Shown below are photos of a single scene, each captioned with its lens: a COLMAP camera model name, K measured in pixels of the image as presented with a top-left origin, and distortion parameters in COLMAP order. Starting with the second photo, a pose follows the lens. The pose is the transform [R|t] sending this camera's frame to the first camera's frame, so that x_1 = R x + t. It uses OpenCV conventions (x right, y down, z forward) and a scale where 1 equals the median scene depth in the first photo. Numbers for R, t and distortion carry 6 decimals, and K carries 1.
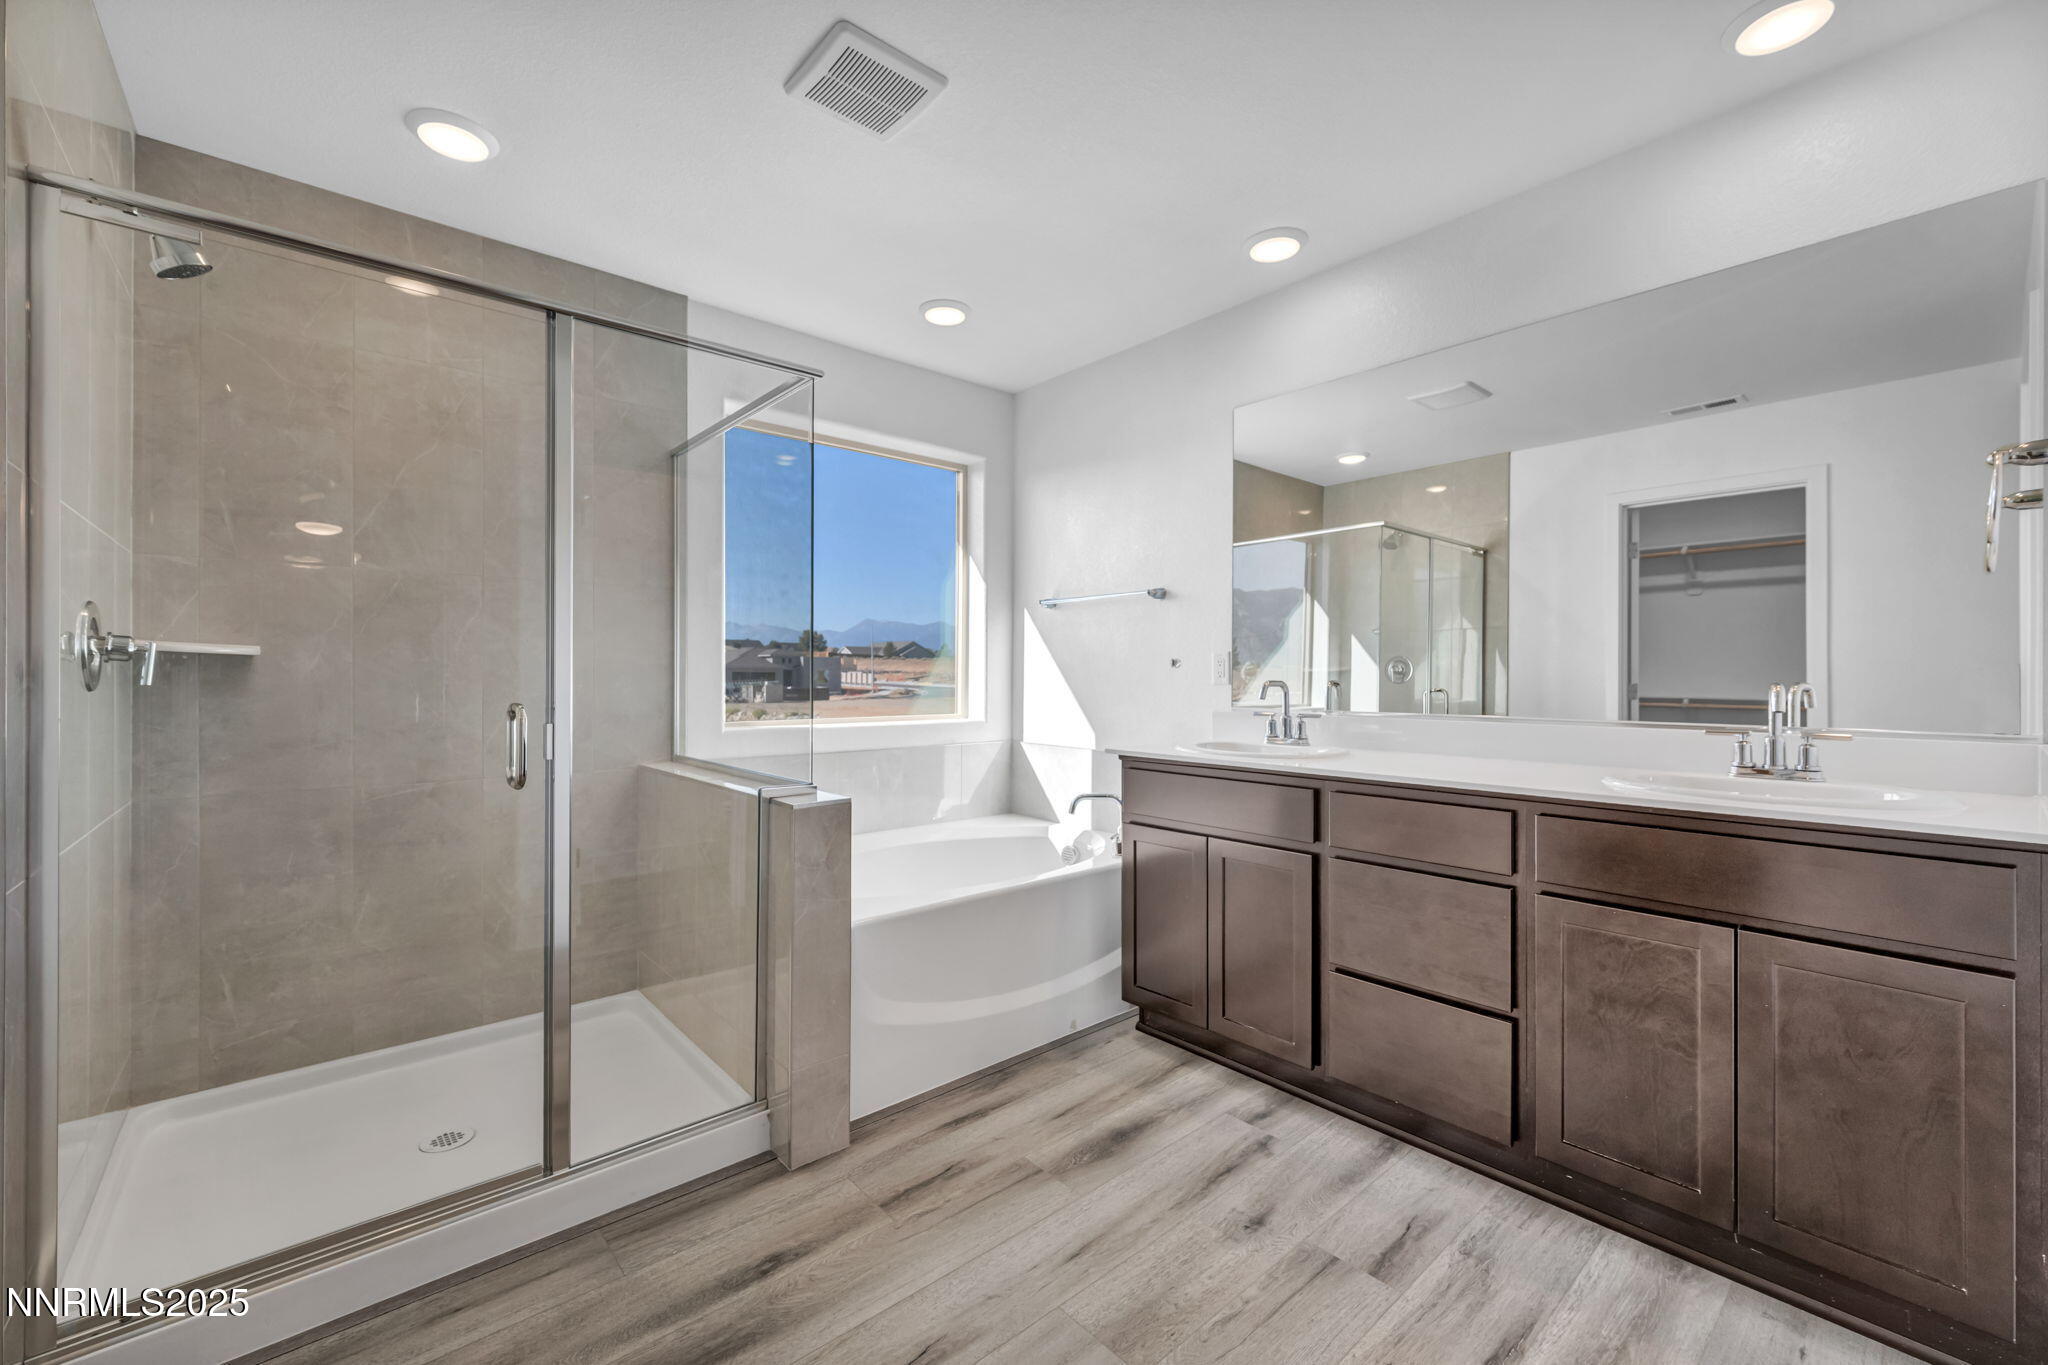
lens RADIAL K [[817.5, 0, 1037.3], [0, 817.5, 674.1], [0, 0, 1]] dist [0.007061, 0.000320]
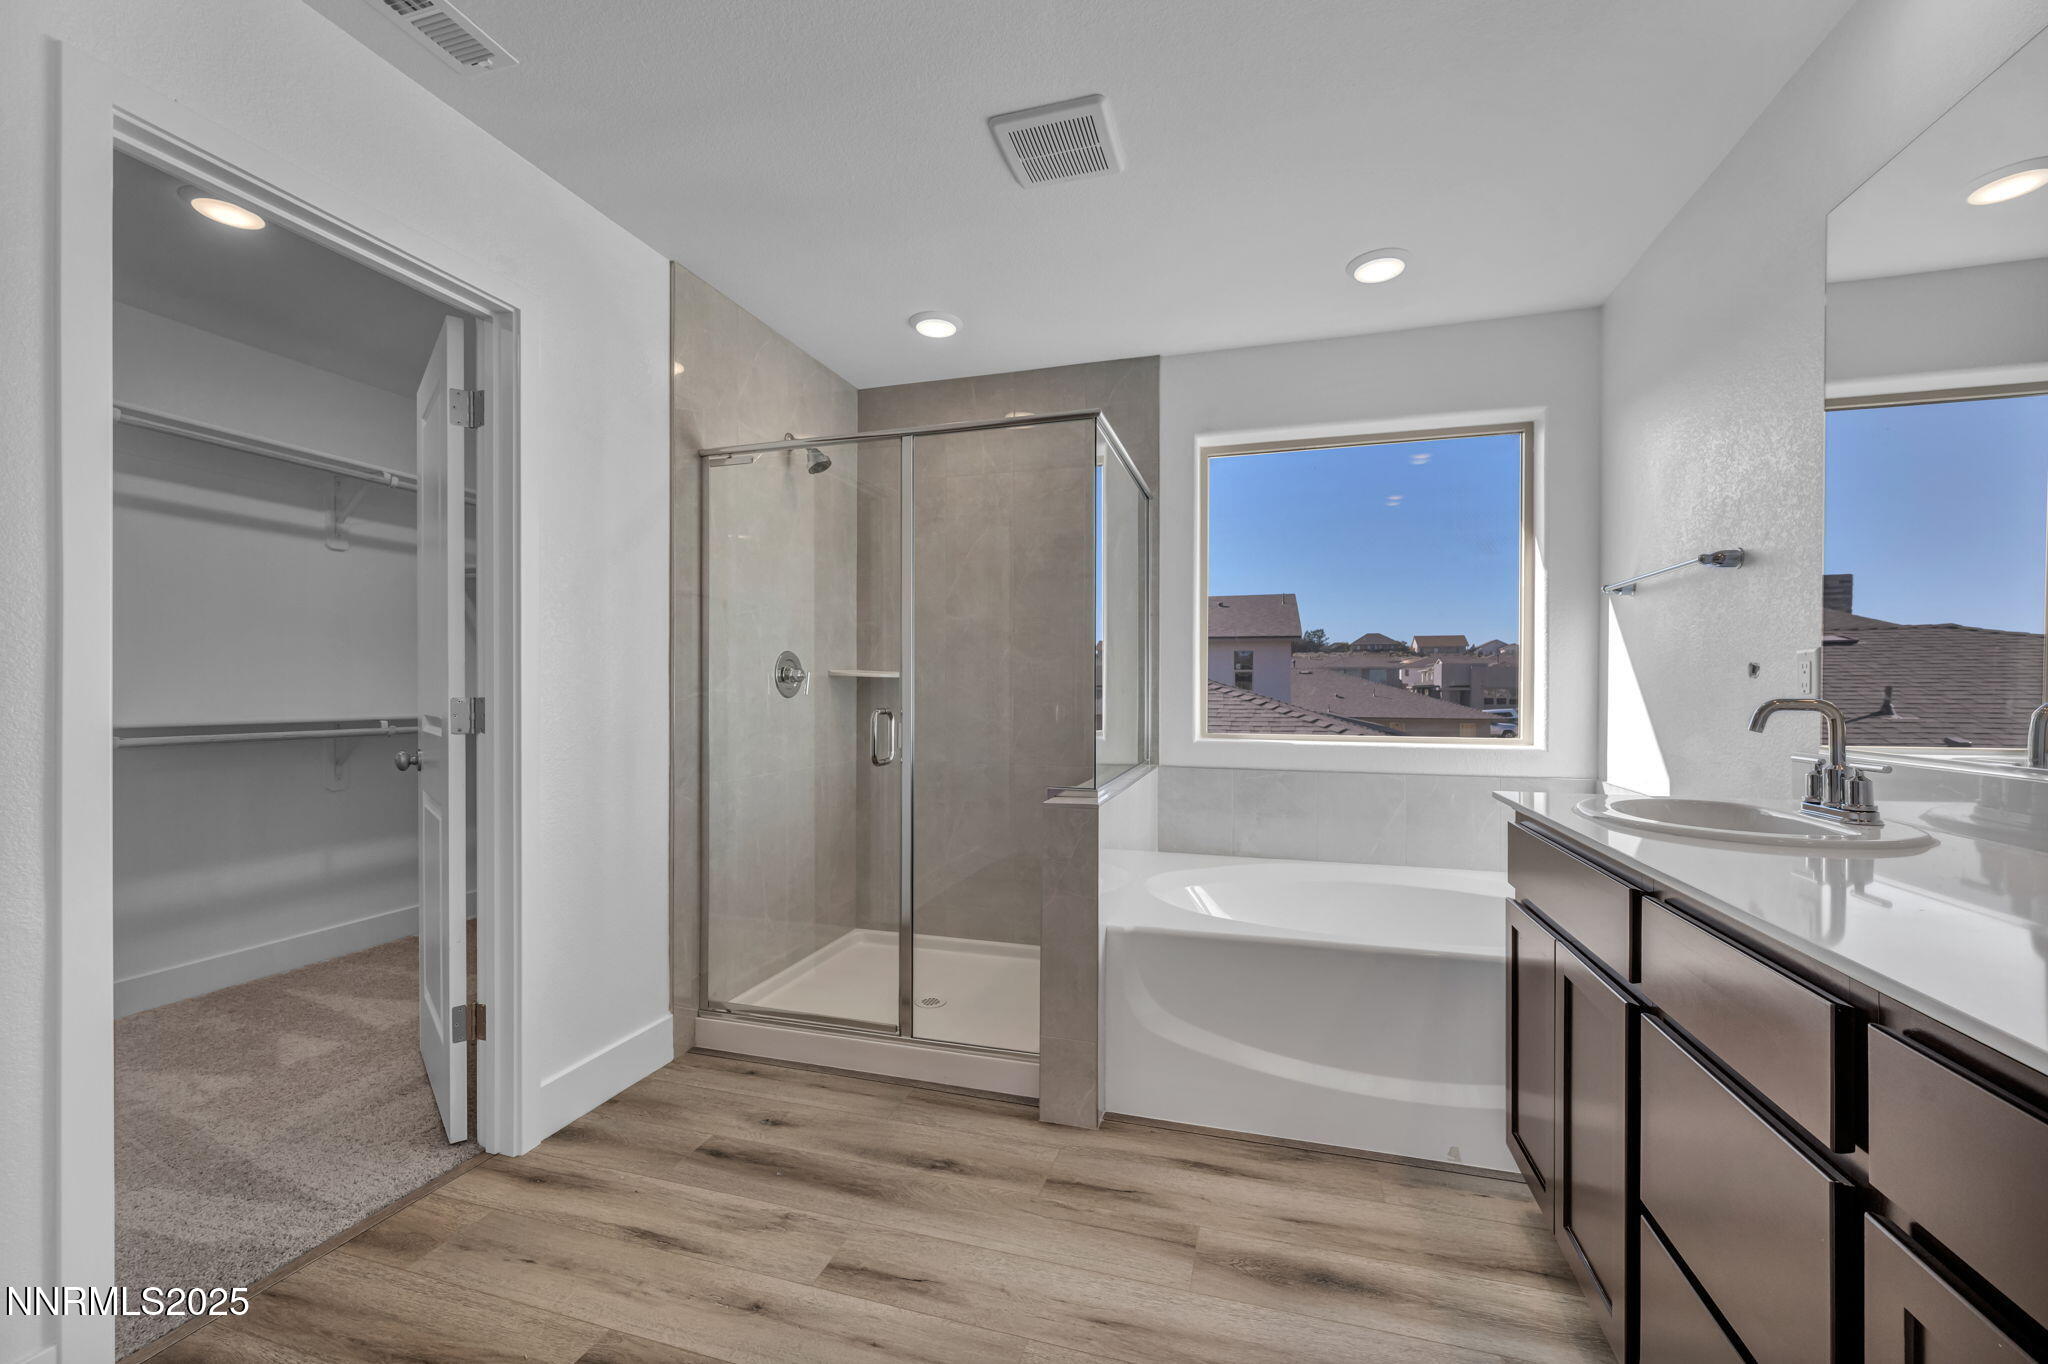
lens RADIAL K [[817.5, 0, 1036.7], [0, 817.5, 690.3], [0, 0, 1]] dist [0.007061, 0.000320]
pose [[0.544510, 0.000486, -0.838754, 0.650115], [0.000079, 1.000000, 0.000631, 0.001757], [0.838754, -0.000410, 0.544510, 0.368207]]
